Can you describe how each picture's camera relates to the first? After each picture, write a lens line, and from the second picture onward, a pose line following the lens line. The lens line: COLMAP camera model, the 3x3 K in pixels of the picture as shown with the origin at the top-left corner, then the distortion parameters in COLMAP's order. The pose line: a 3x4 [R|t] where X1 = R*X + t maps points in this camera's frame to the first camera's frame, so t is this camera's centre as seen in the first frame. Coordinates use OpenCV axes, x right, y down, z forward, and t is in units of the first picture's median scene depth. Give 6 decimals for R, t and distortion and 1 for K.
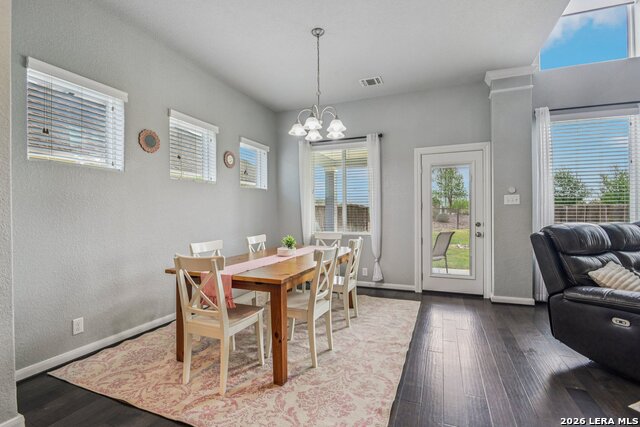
lens RADIAL K [[297.8, 0, 322.6], [0, 297.8, 215.2], [0, 0, 1]] dist [-0.008593, -0.004905]
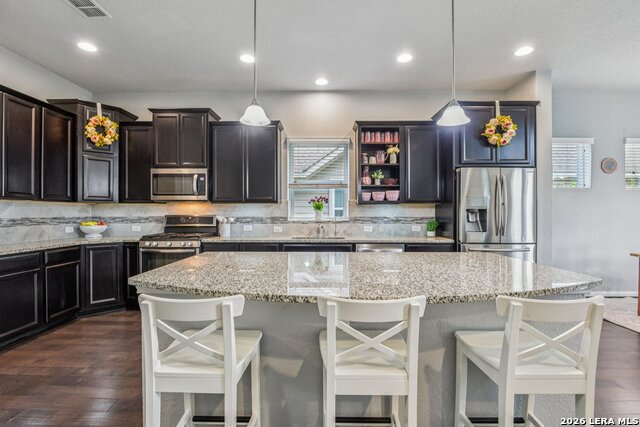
lens RADIAL K [[297.8, 0, 318.3], [0, 297.8, 212.8], [0, 0, 1]] dist [-0.008593, -0.004905]
pose [[0.360478, 0.008245, -0.932731, 0.184563], [-0.009743, 0.999940, 0.005074, -0.012425], [0.932717, 0.007258, 0.360537, -0.645220]]
